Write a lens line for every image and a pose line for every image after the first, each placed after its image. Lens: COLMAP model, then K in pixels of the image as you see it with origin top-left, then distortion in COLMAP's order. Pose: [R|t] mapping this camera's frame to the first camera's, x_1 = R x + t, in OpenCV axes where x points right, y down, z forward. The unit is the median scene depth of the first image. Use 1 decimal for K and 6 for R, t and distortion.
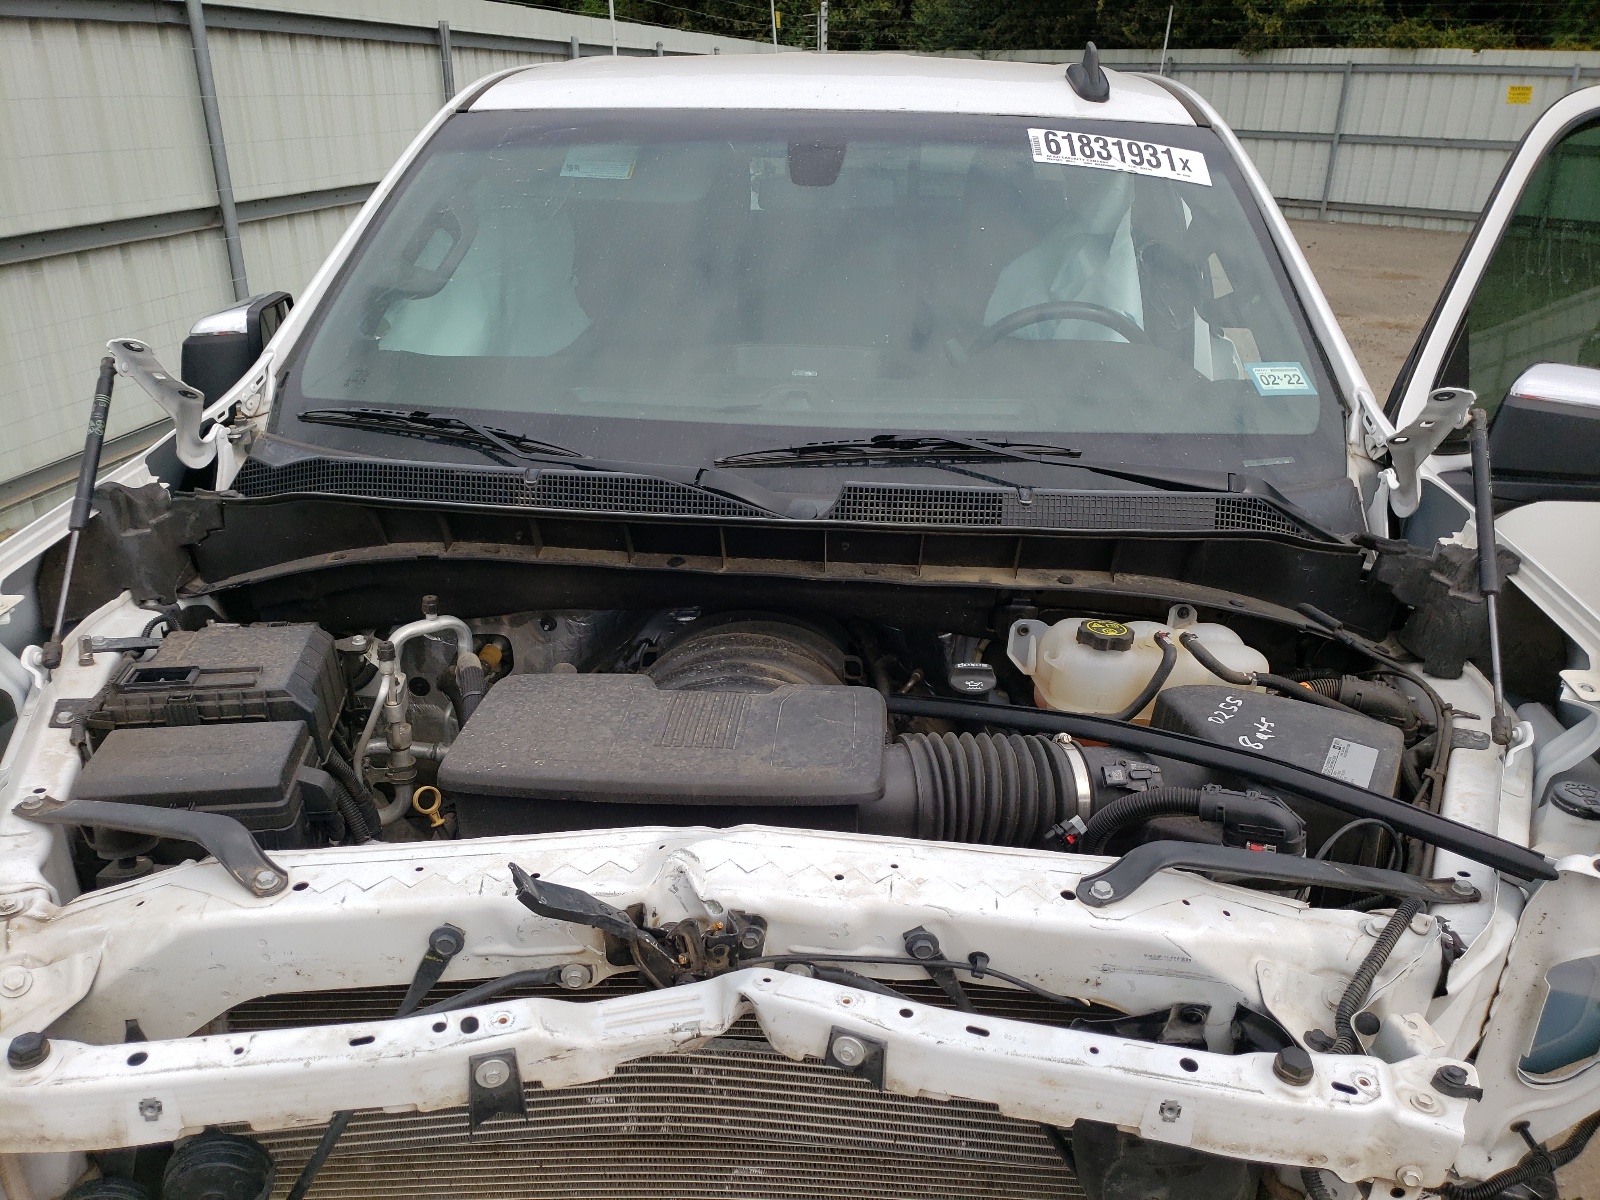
lens RADIAL K [[1259.0, 0, 800.0], [0, 1259.0, 600.0], [0, 0, 1]] dist [0.023169, -0.045192]
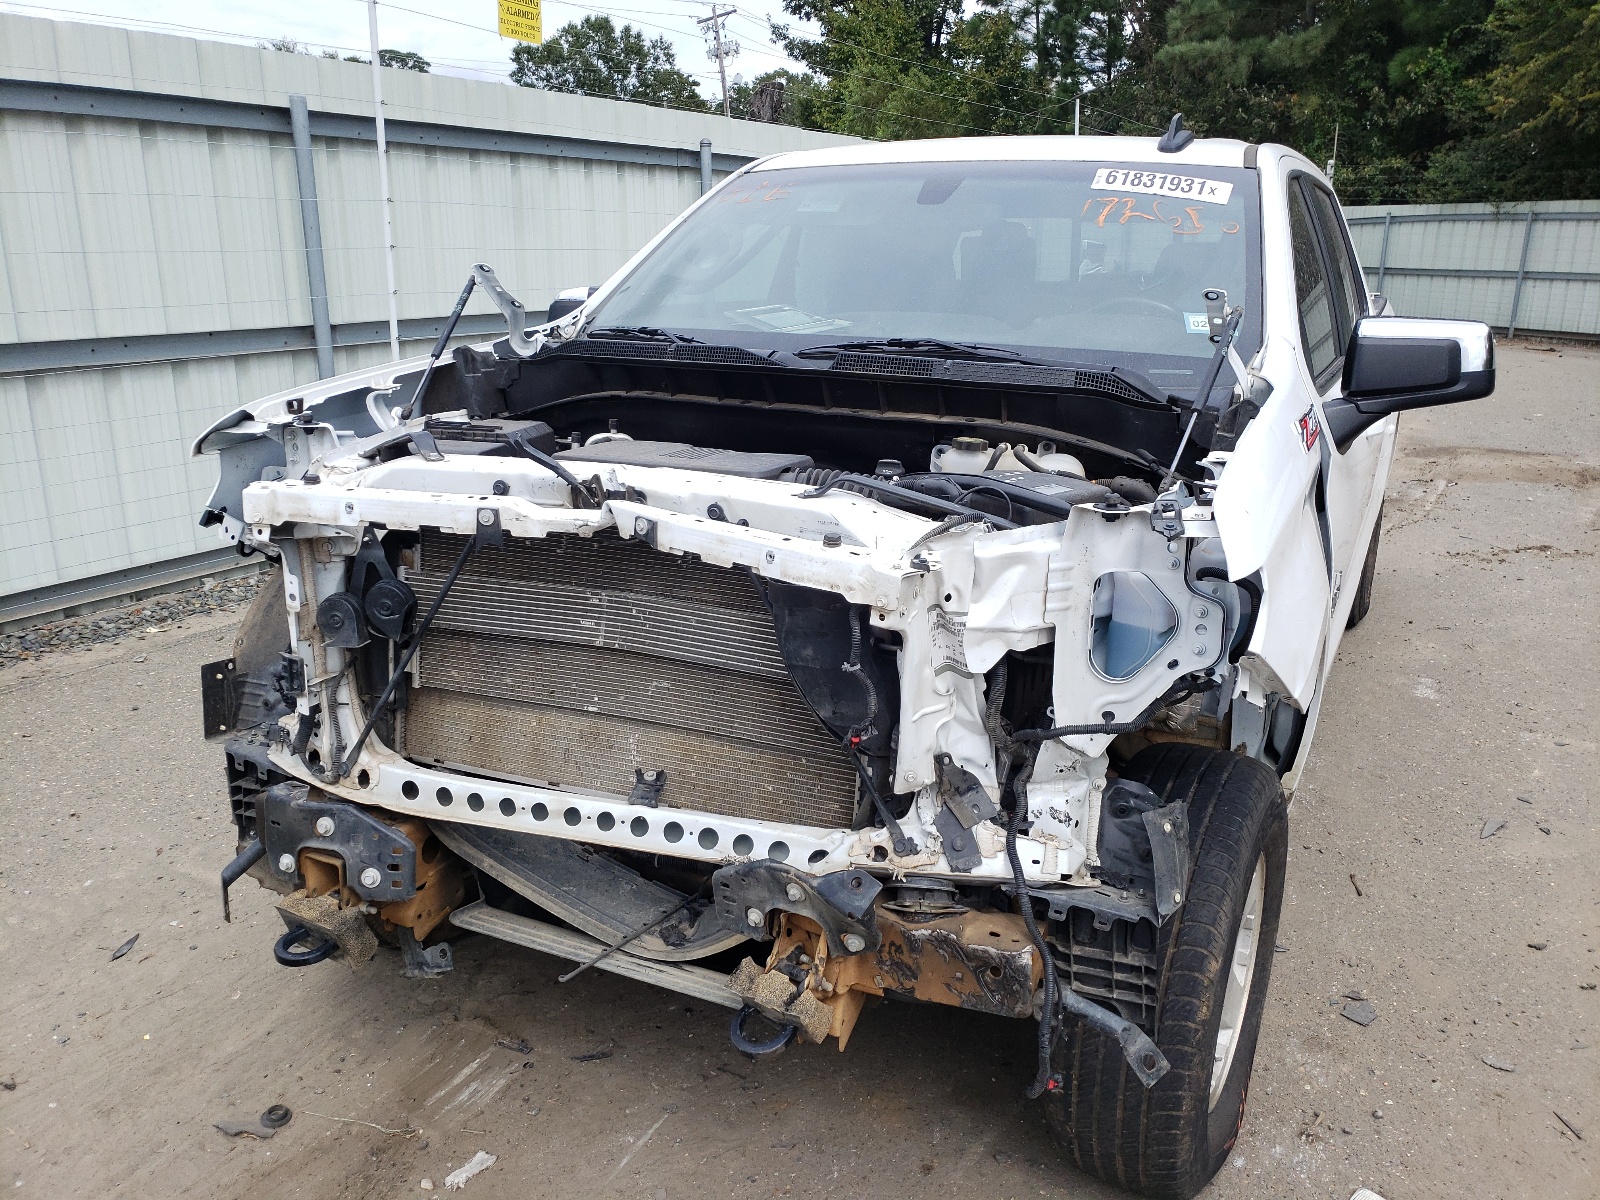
lens RADIAL K [[1258.1, 0, 823.4], [0, 1258.1, 577.6], [0, 0, 1]] dist [0.014910, -0.006256]
pose [[0.929185, 0.093082, -0.357702, 0.599442], [-0.140162, 0.984223, -0.107976, 0.355648], [0.342008, 0.150466, 0.927572, -0.434286]]
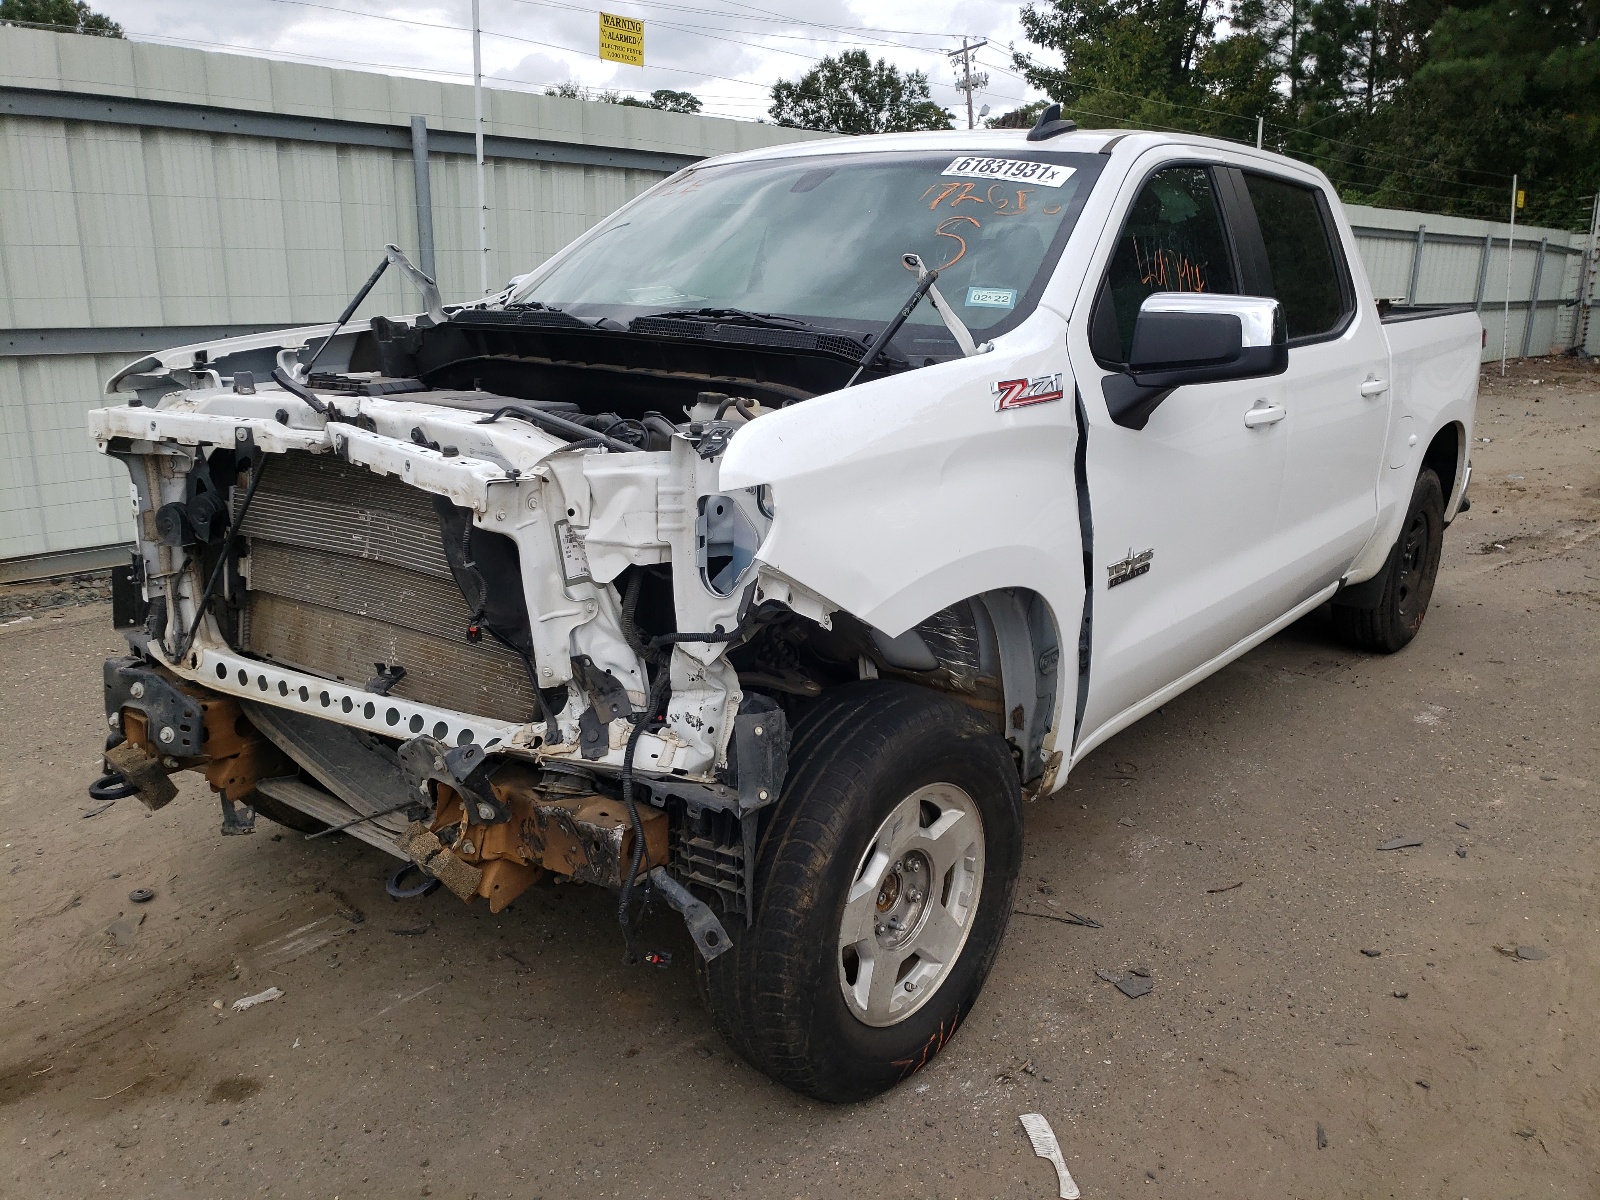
lens RADIAL K [[1259.0, 0, 800.0], [0, 1259.0, 600.0], [0, 0, 1]] dist [0.023169, -0.045192]
pose [[0.828501, 0.142659, -0.541511, 1.210246], [-0.218825, 0.972596, -0.078570, 0.372769], [0.515463, 0.183591, 0.837014, -0.283411]]
